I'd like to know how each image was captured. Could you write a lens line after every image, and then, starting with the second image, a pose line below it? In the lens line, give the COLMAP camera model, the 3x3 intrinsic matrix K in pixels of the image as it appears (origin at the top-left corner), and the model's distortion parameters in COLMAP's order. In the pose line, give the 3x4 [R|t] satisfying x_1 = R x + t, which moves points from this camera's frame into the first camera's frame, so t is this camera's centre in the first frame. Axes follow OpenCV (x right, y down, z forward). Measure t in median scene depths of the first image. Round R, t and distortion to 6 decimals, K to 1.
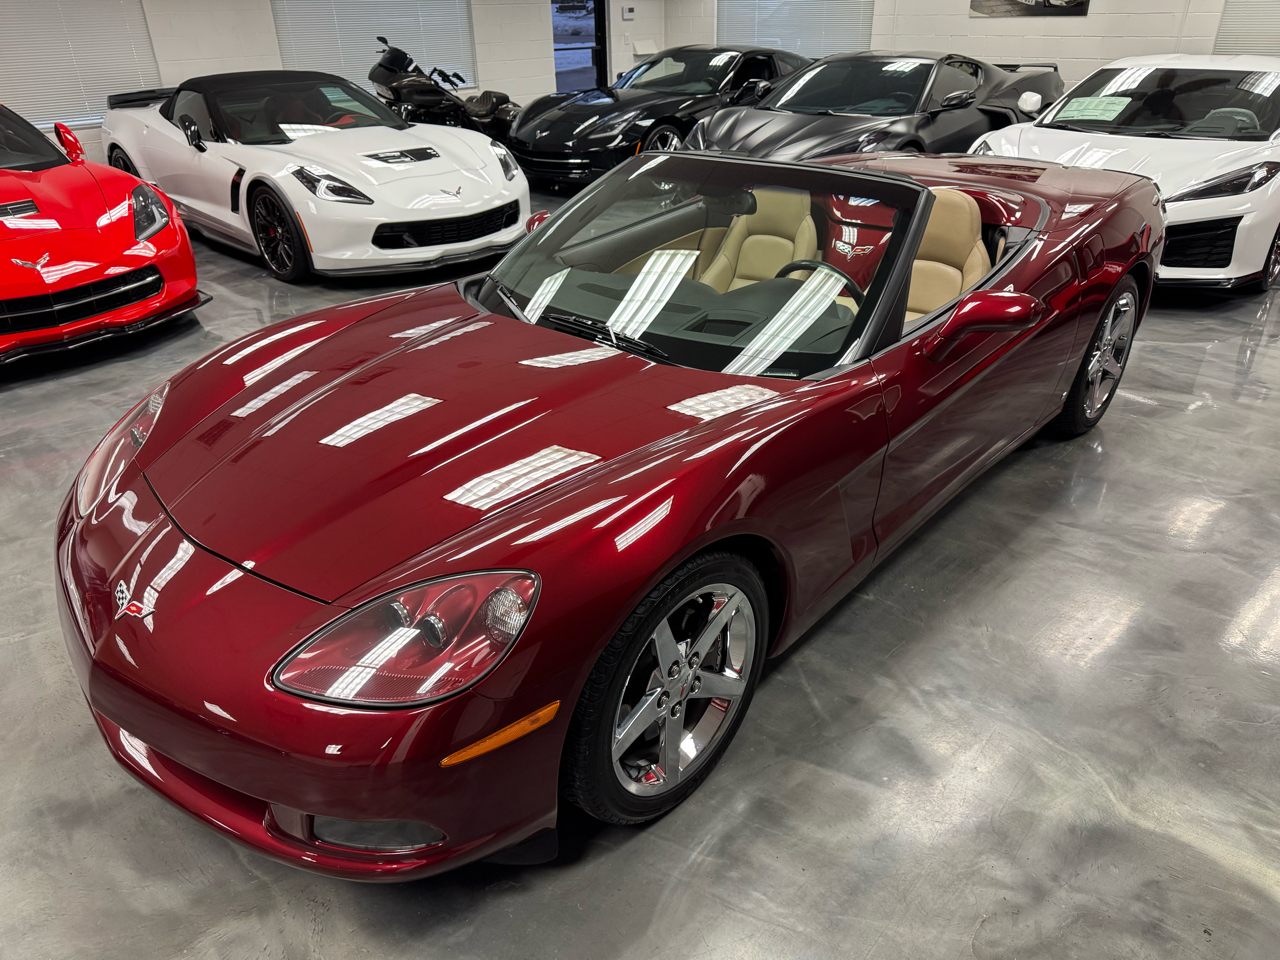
lens RADIAL K [[922.9, 0, 646.7], [0, 922.9, 490.1], [0, 0, 1]] dist [0.020010, -0.023924]
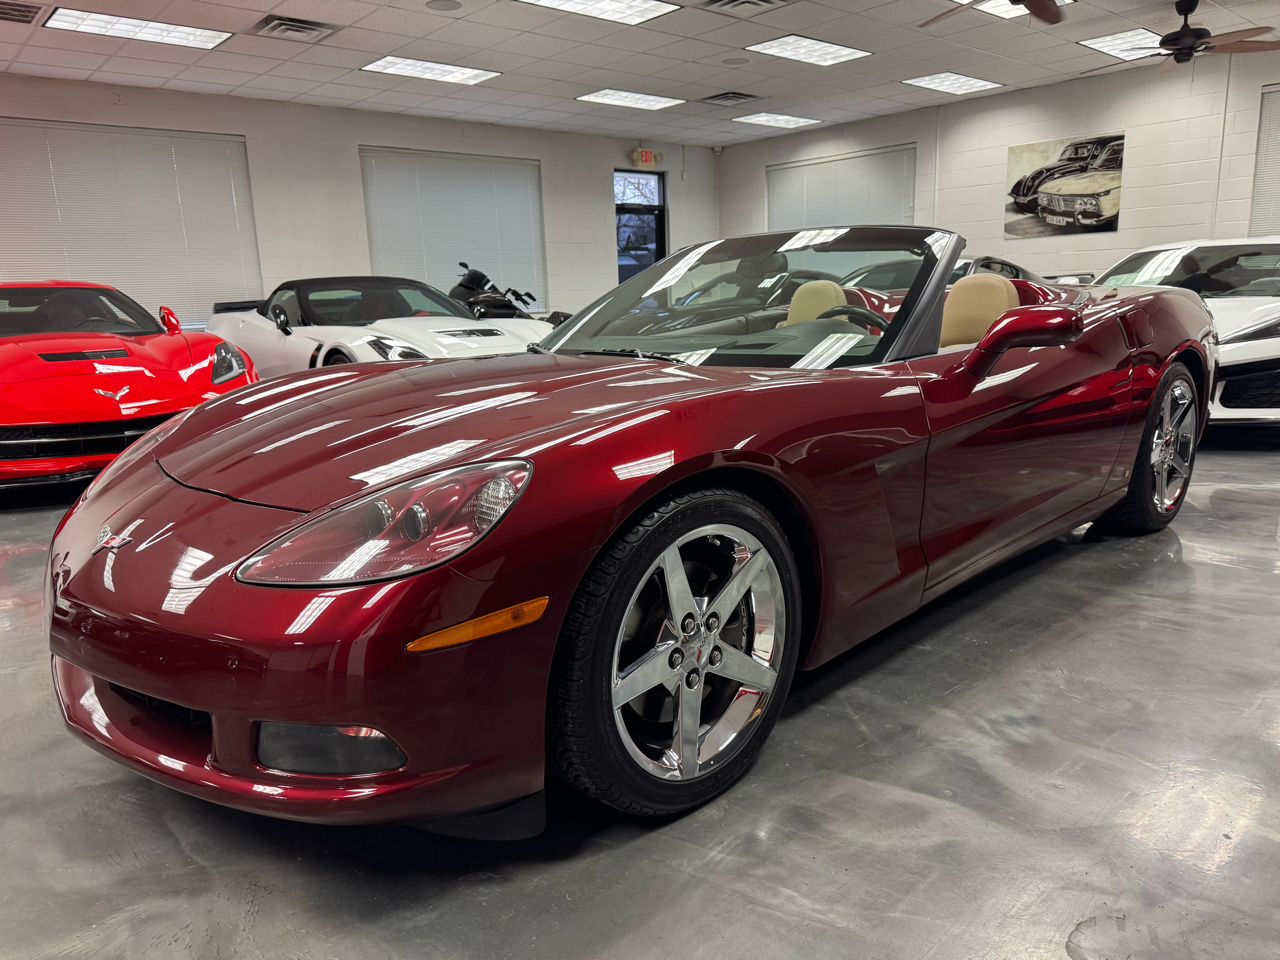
lens RADIAL K [[922.9, 0, 644.6], [0, 922.9, 484.0], [0, 0, 1]] dist [0.020010, -0.023924]
pose [[0.997463, 0.001862, -0.071161, 0.046144], [-0.021356, 0.961437, -0.274194, 0.286619], [0.067907, 0.275018, 0.959038, 0.108858]]
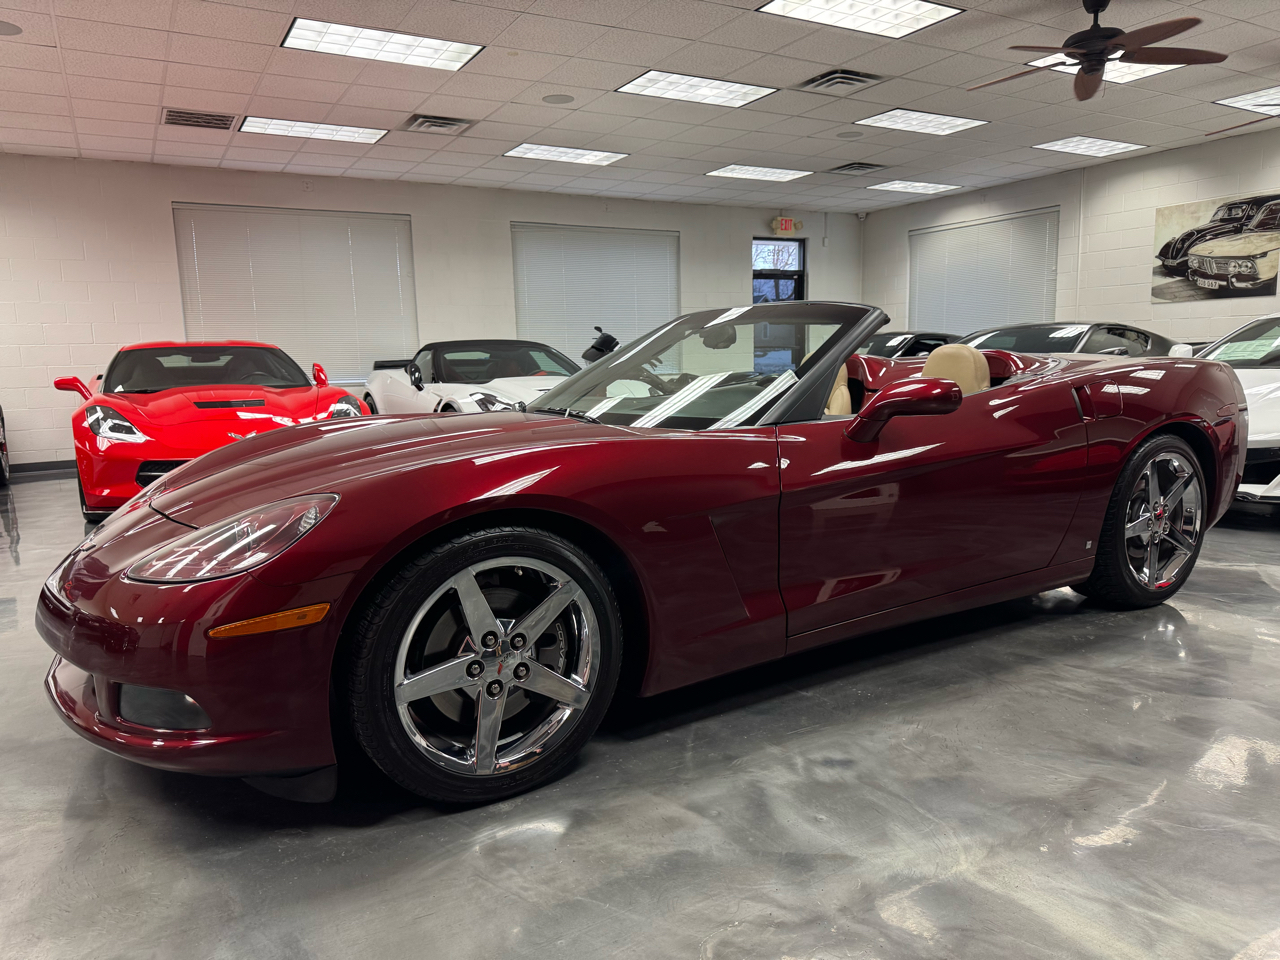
lens RADIAL K [[922.9, 0, 642.4], [0, 922.9, 482.3], [0, 0, 1]] dist [0.020010, -0.023924]
pose [[0.960847, 0.034770, -0.274890, 0.441138], [-0.125652, 0.938896, -0.320448, 0.314643], [0.246951, 0.342442, 0.906504, 0.036735]]
